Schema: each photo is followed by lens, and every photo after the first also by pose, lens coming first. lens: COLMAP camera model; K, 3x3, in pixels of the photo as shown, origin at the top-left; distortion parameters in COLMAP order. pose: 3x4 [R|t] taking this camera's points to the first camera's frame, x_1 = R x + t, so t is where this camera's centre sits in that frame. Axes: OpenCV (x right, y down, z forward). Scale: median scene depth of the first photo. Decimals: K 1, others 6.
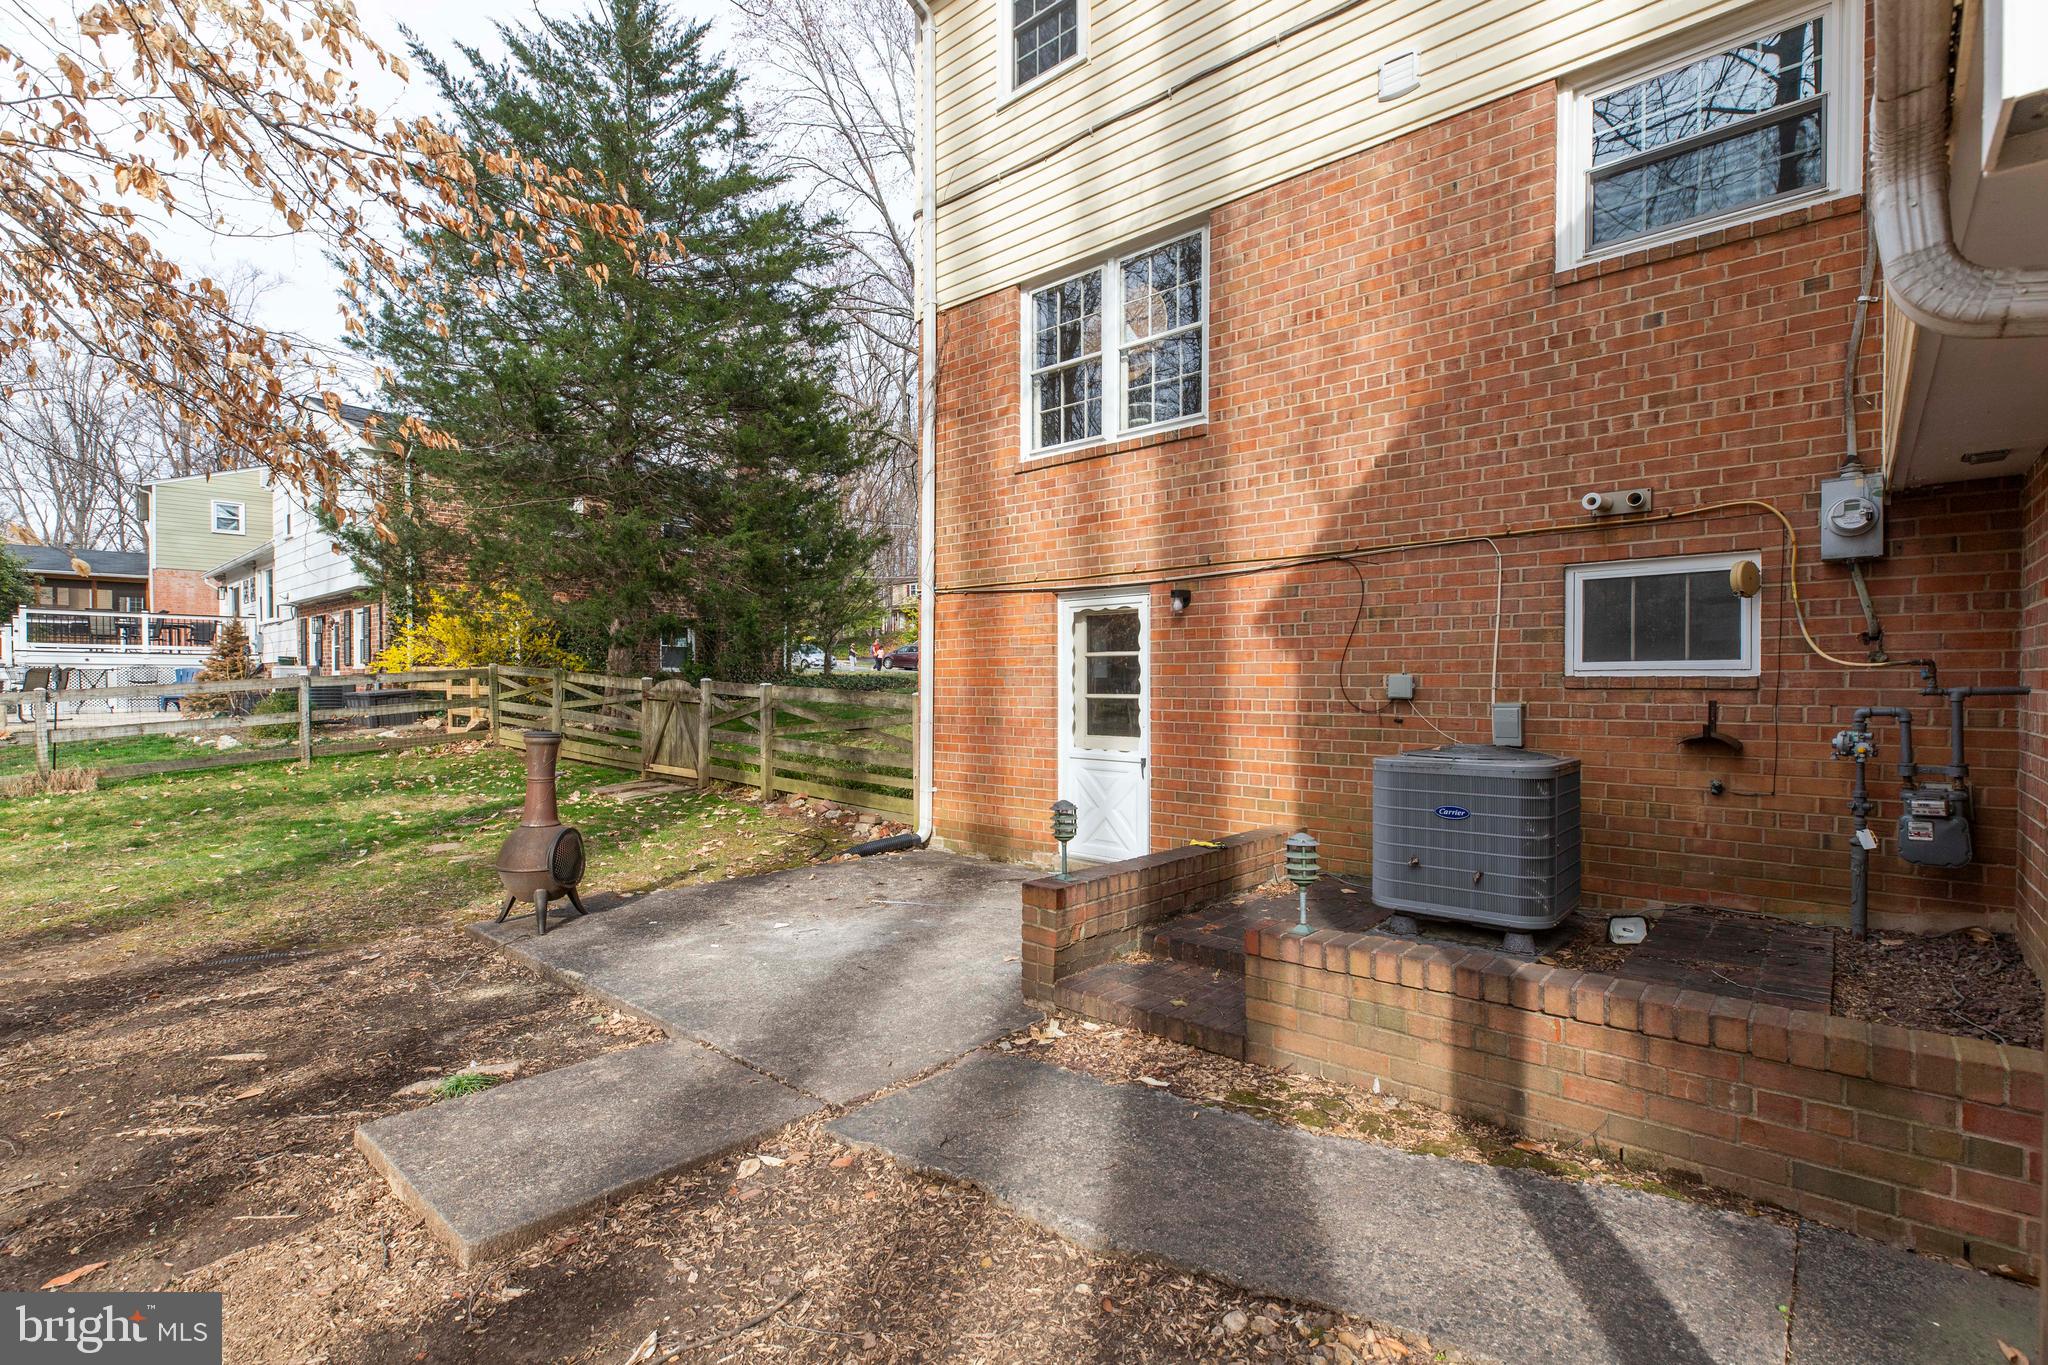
lens RADIAL K [[940.1, 0, 1024.2], [0, 940.1, 684.7], [0, 0, 1]] dist [0.009146, -0.001093]
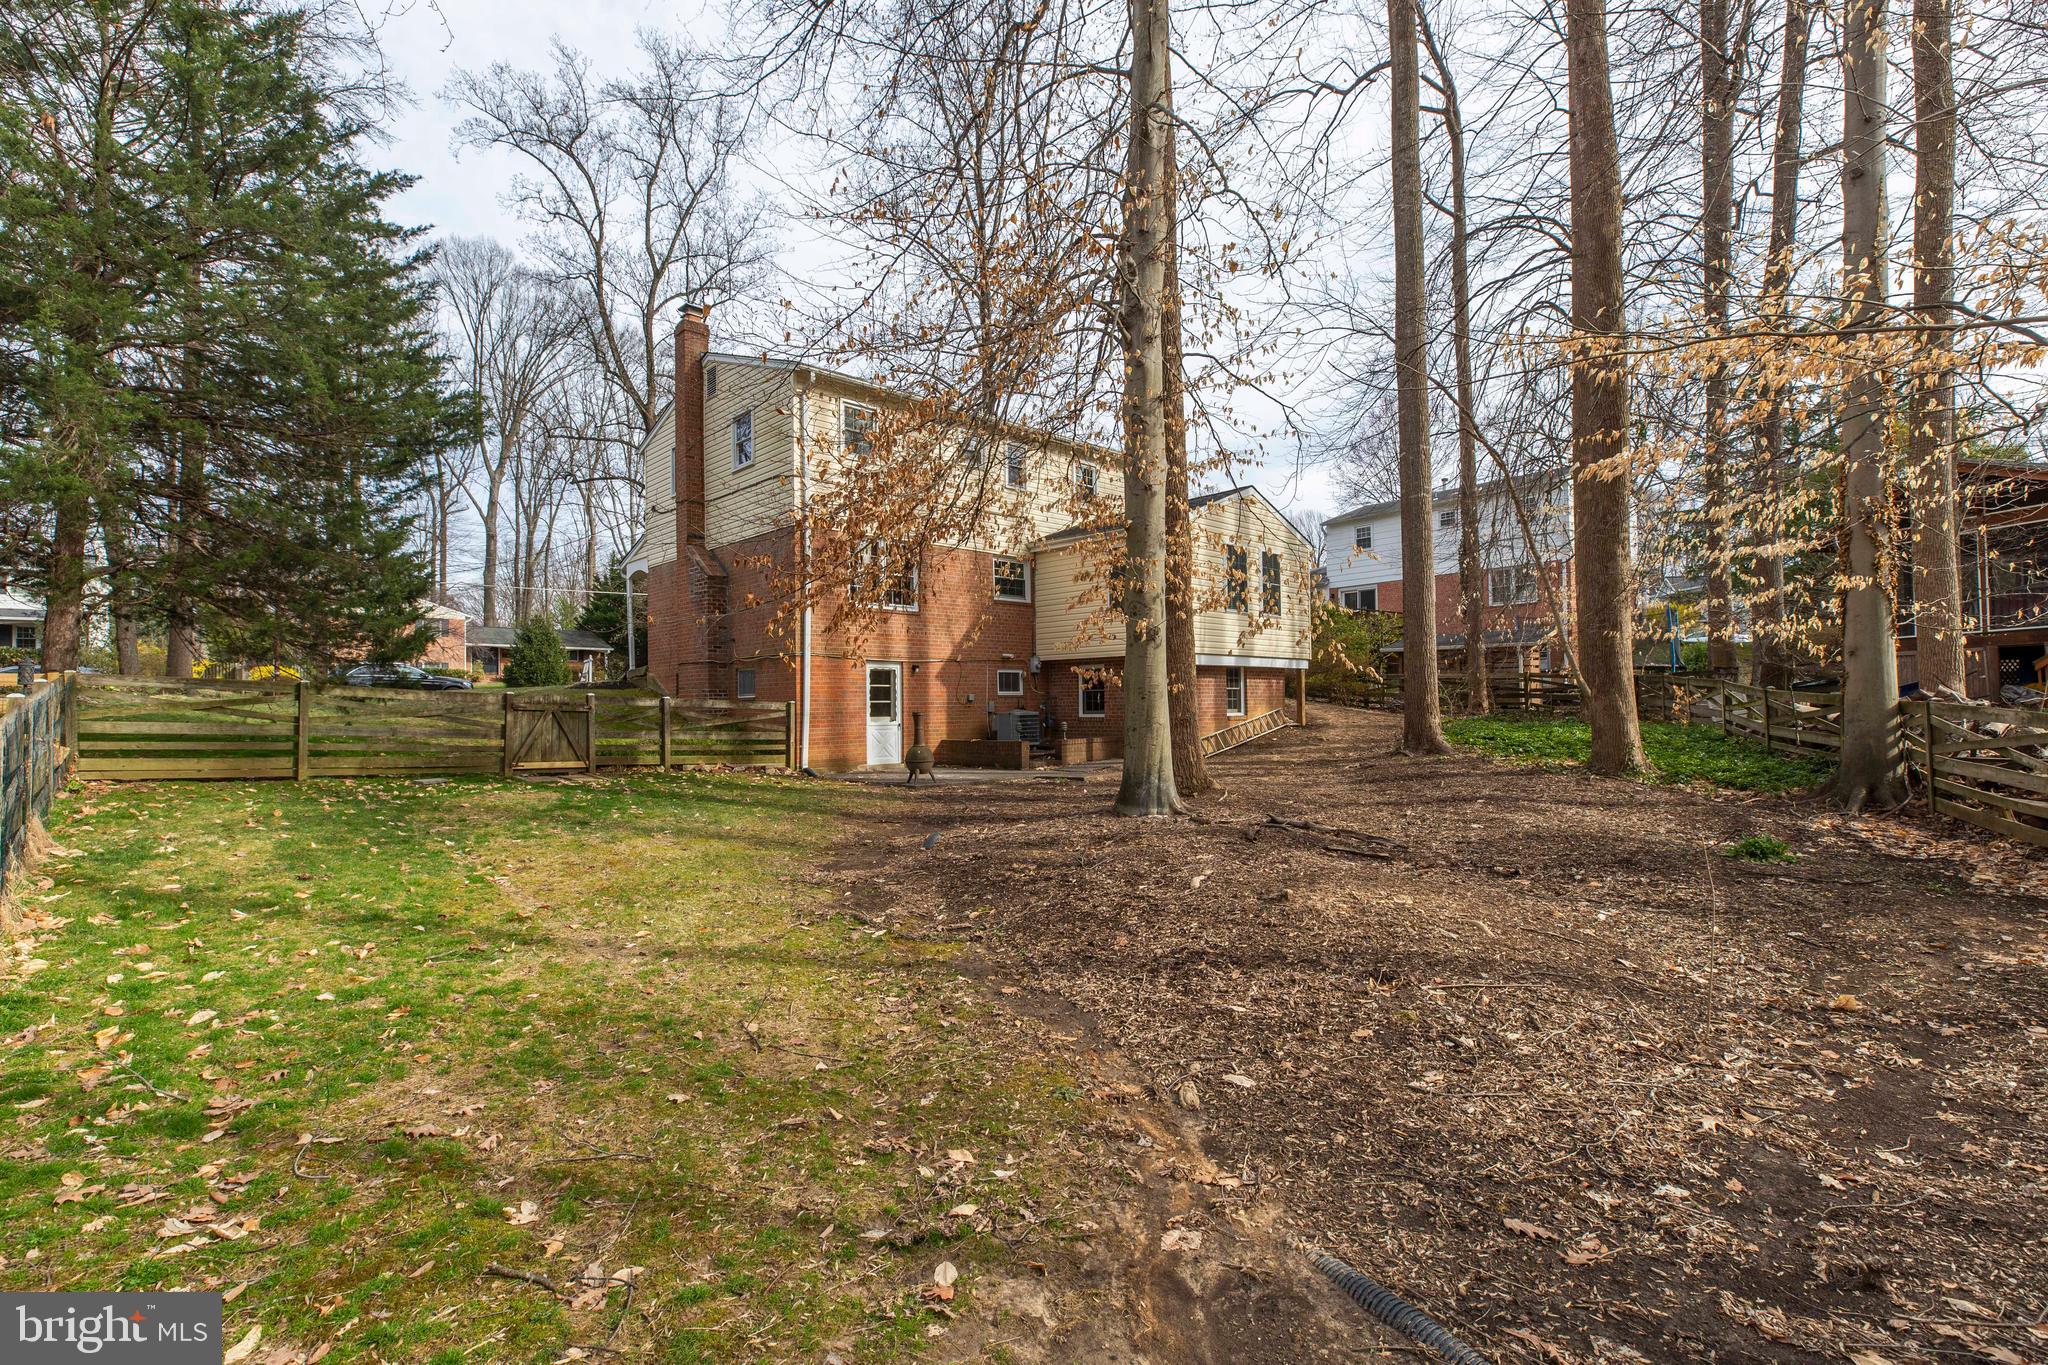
lens RADIAL K [[940.1, 0, 1023.8], [0, 940.1, 681.5], [0, 0, 1]] dist [0.009146, -0.001093]
pose [[0.079477, 0.018368, 0.996667, -2.618949], [0.007569, 0.999790, -0.019029, 0.009500], [-0.996808, 0.009057, 0.079321, 0.393923]]
